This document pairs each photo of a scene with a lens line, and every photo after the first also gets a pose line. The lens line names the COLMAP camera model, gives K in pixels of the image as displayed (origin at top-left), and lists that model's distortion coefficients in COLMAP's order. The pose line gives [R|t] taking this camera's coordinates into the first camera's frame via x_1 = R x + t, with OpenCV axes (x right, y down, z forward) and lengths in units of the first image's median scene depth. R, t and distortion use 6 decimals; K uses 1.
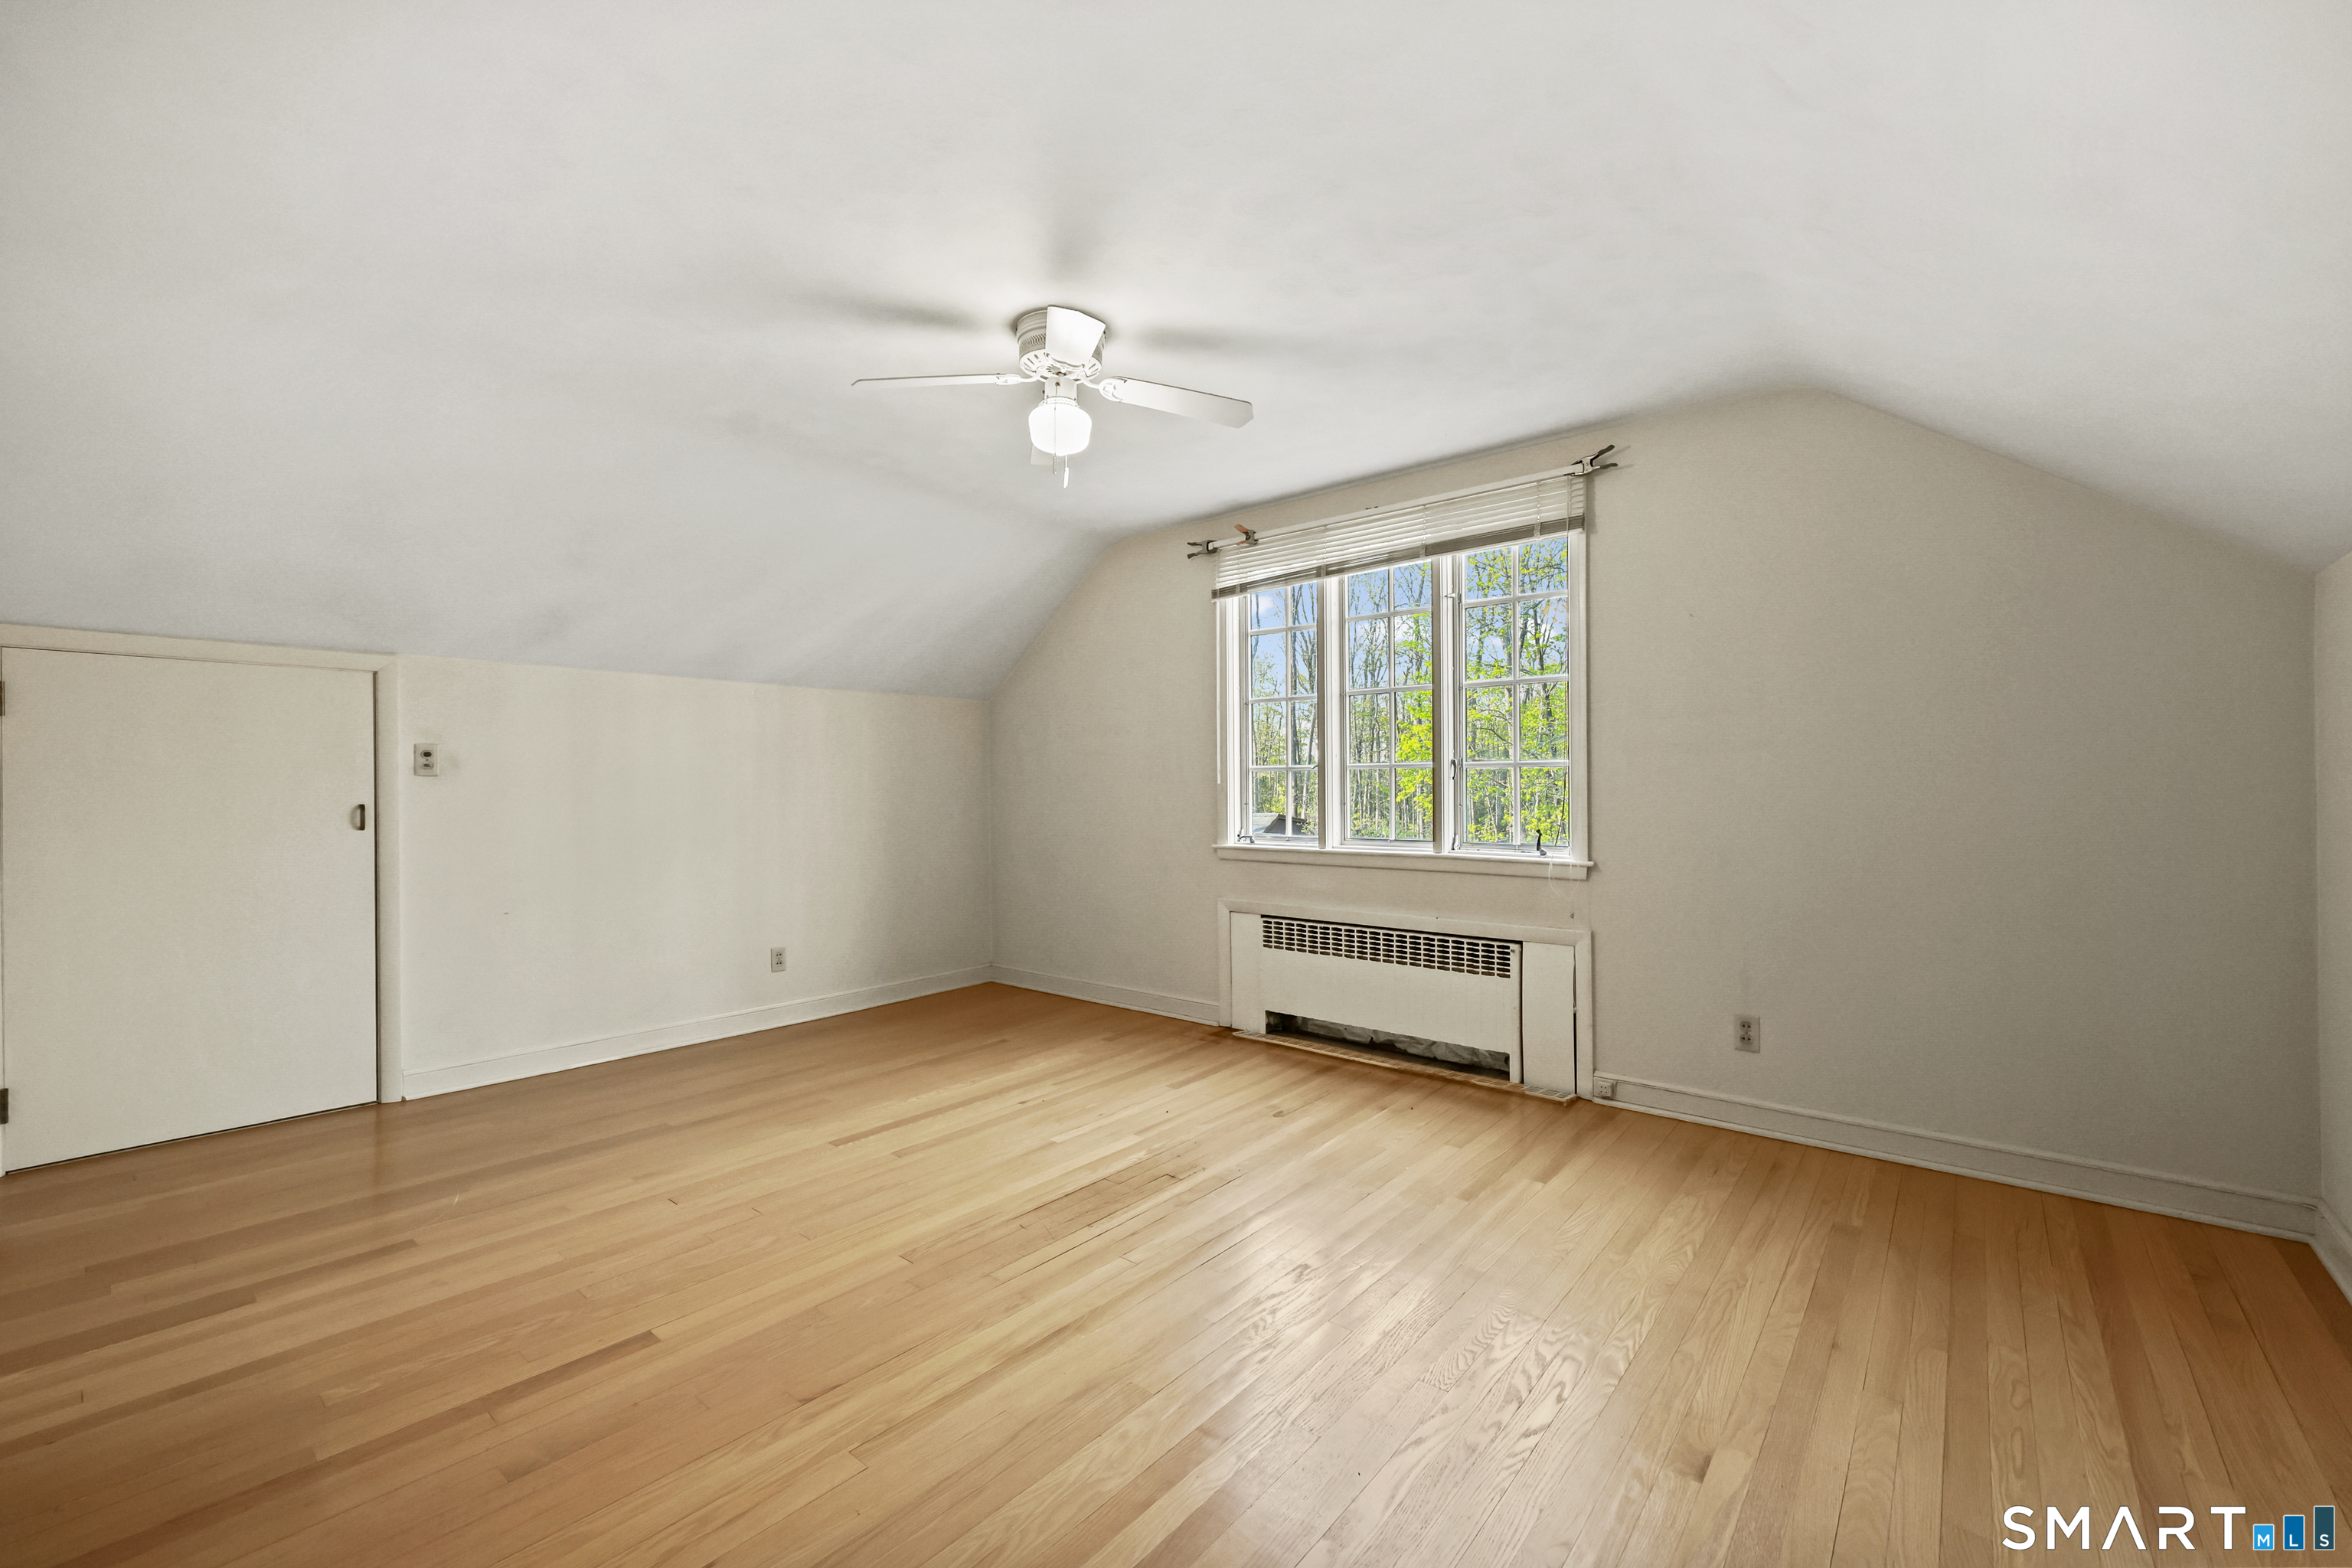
lens RADIAL K [[951.3, 0, 1183.3], [0, 951.3, 790.8], [0, 0, 1]] dist [-0.002367, 0.000087]
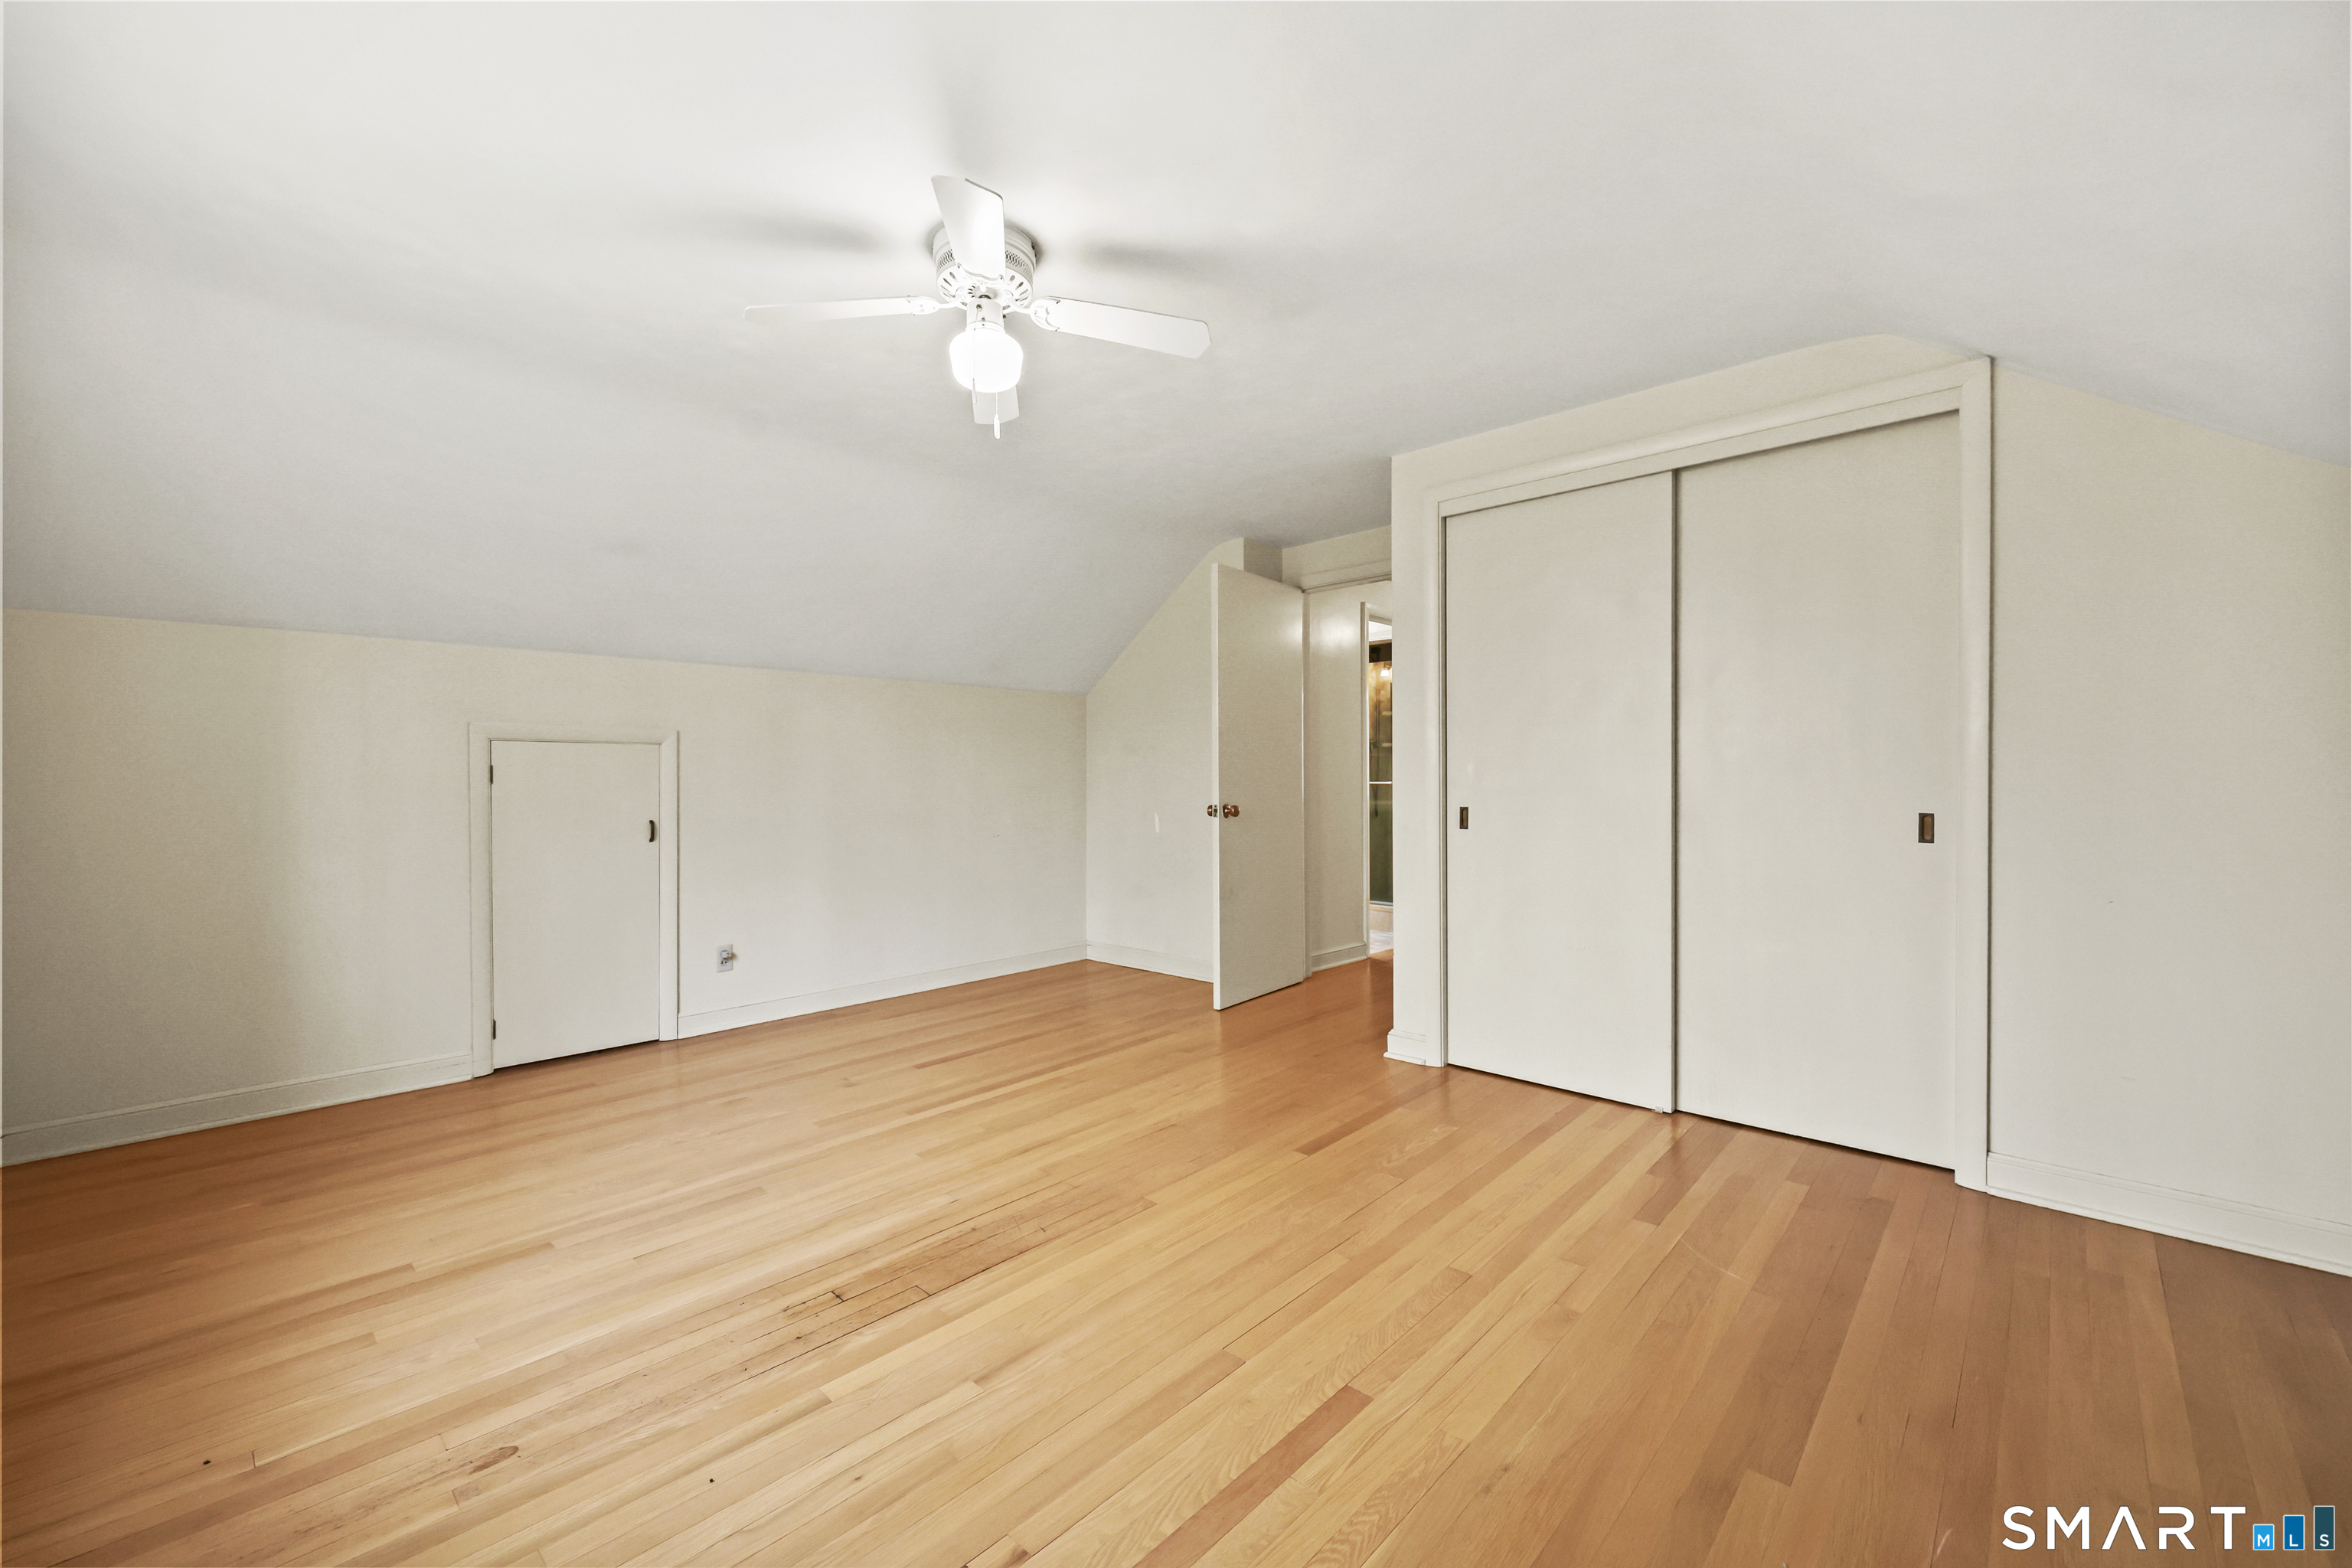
lens RADIAL K [[951.3, 0, 1174.6], [0, 951.3, 774.7], [0, 0, 1]] dist [-0.002367, 0.000087]
pose [[-0.997820, 0.010819, 0.065106, -0.351991], [0.010866, 0.999941, 0.000365, -0.002222], [-0.065099, 0.001072, -0.997878, 1.859221]]
